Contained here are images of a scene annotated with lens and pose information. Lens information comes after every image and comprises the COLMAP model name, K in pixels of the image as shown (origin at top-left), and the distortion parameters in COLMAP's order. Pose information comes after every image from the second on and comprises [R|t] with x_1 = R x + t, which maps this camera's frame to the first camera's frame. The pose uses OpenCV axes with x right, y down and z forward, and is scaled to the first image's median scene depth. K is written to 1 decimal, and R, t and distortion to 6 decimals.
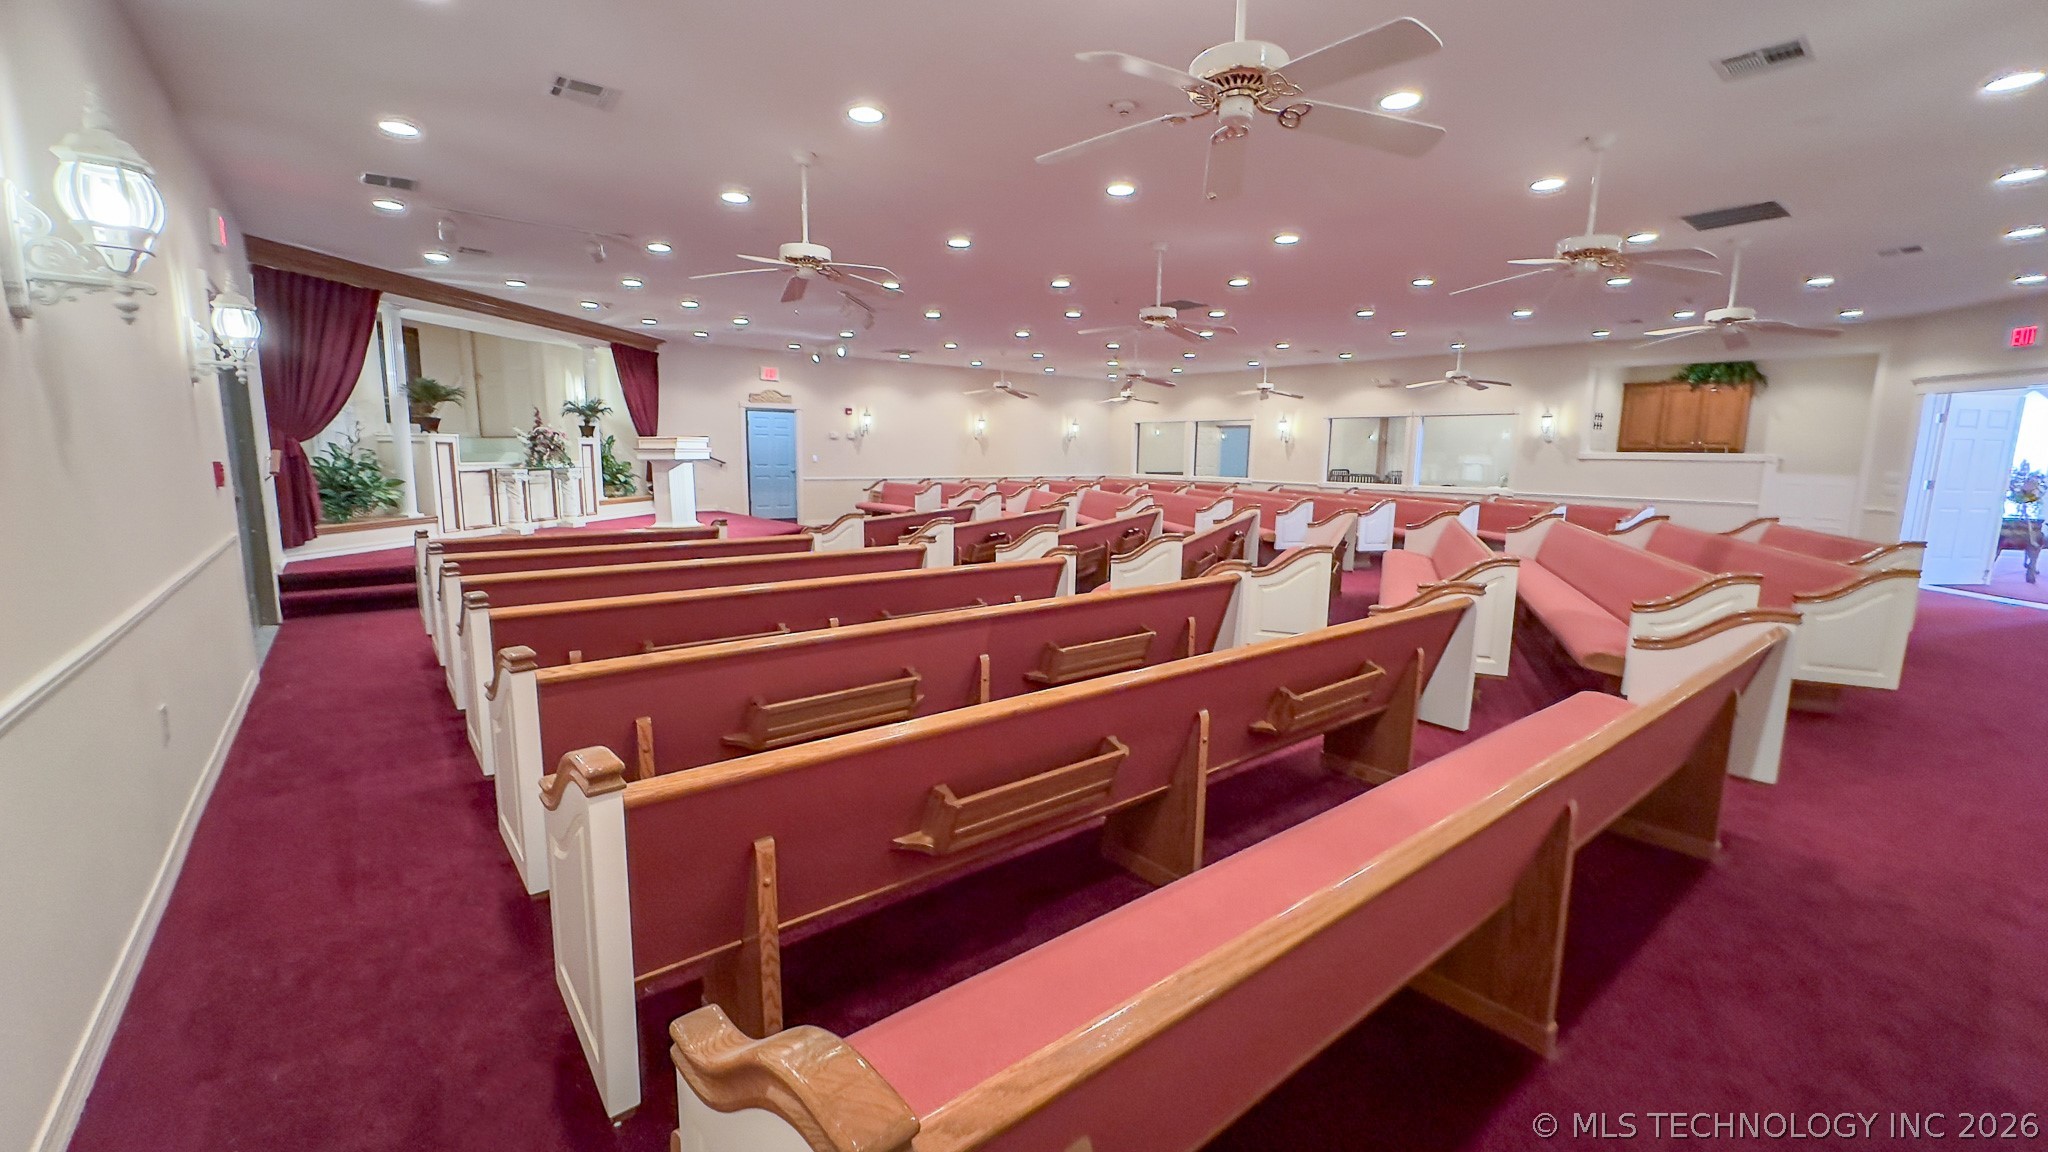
lens RADIAL K [[824.9, 0, 1024.0], [0, 824.9, 576.0], [0, 0, 1]] dist [-0.000636, -0.000491]
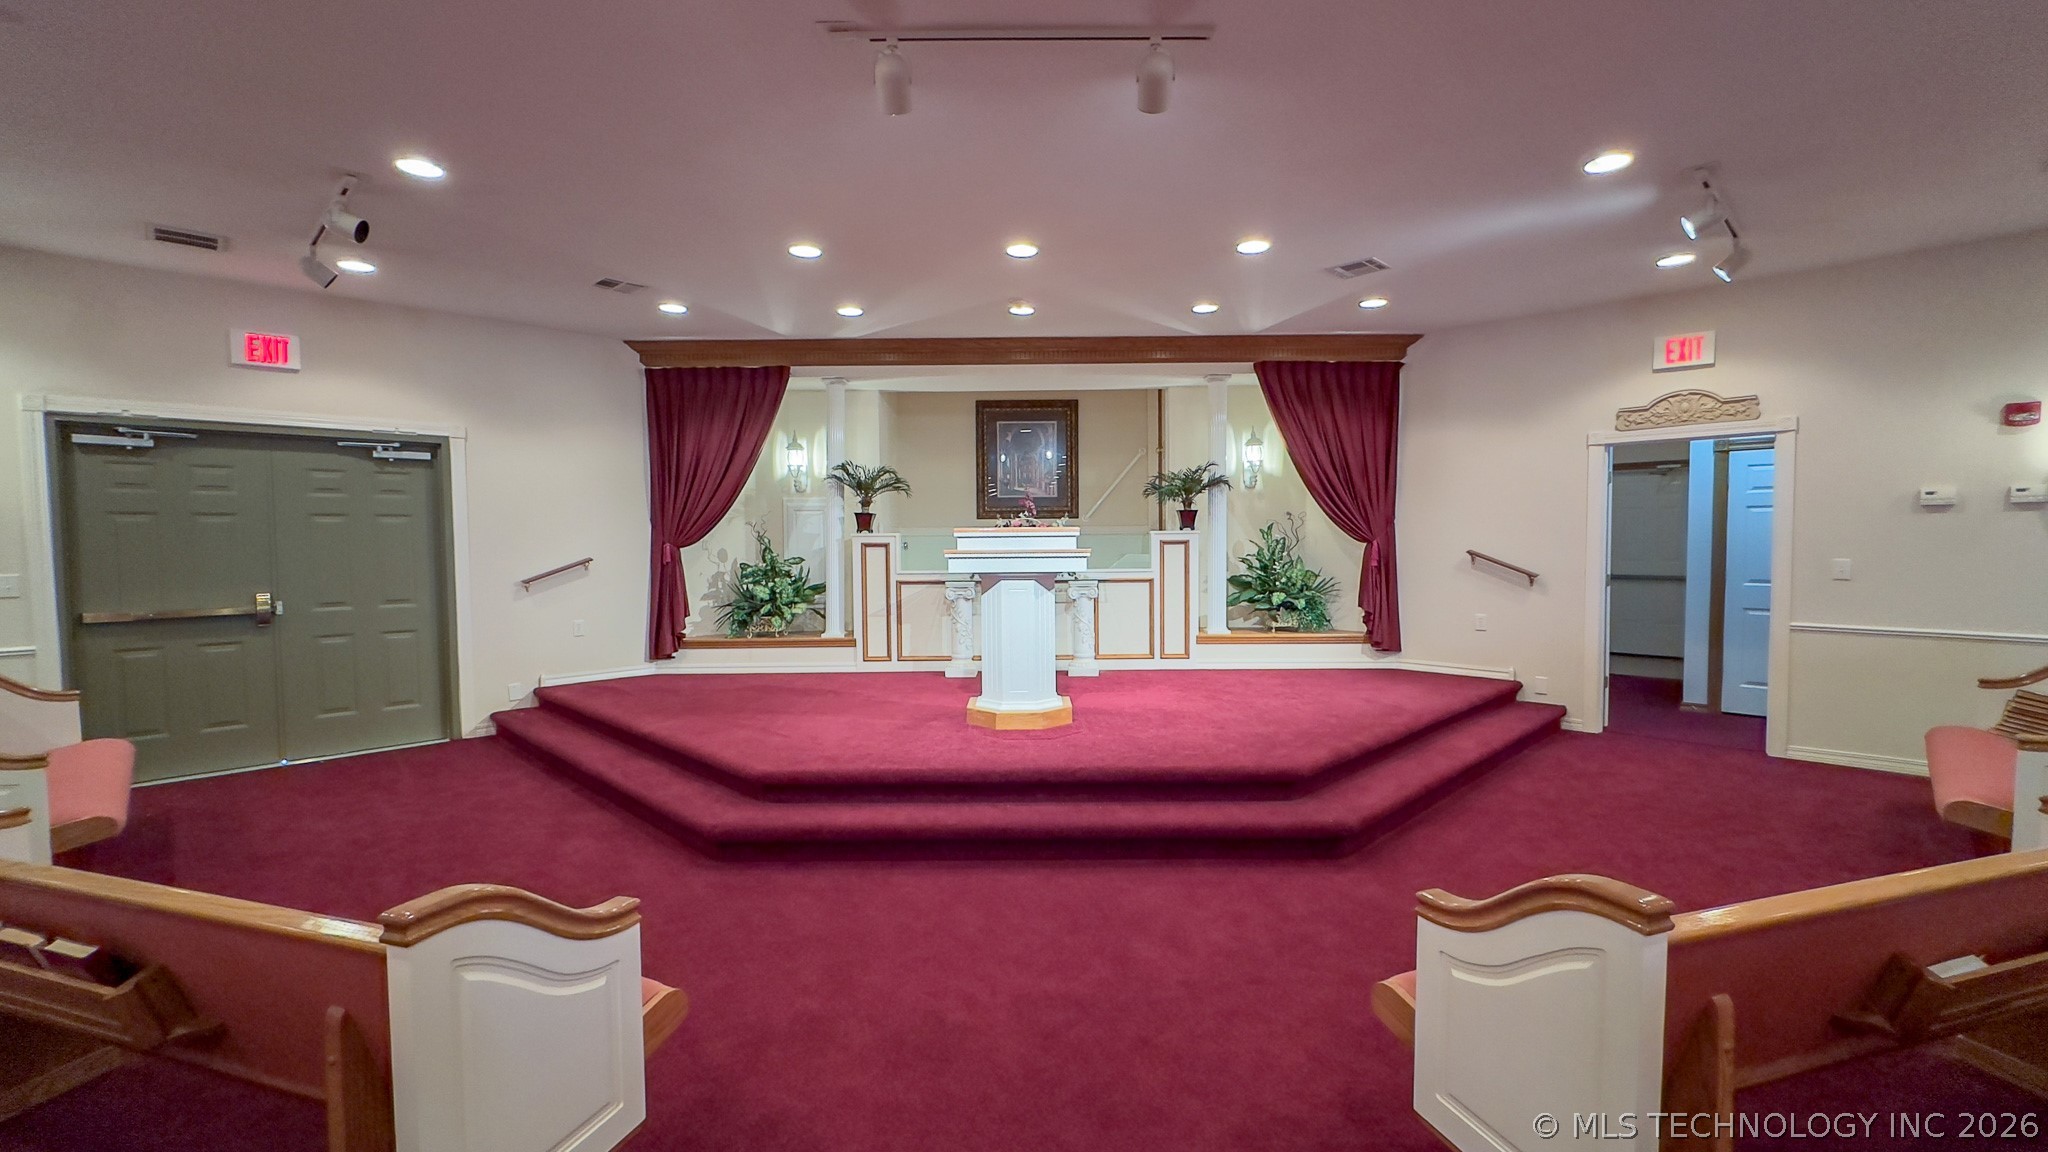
lens RADIAL K [[864.3, 0, 1024.0], [0, 864.3, 576.0], [0, 0, 1]] dist [0.000865, -0.000226]
pose [[0.100358, 0.033795, -0.994377, 0.085104], [-0.137815, 0.990261, 0.019746, -0.127089], [0.985360, 0.135058, 0.104038, 0.804472]]
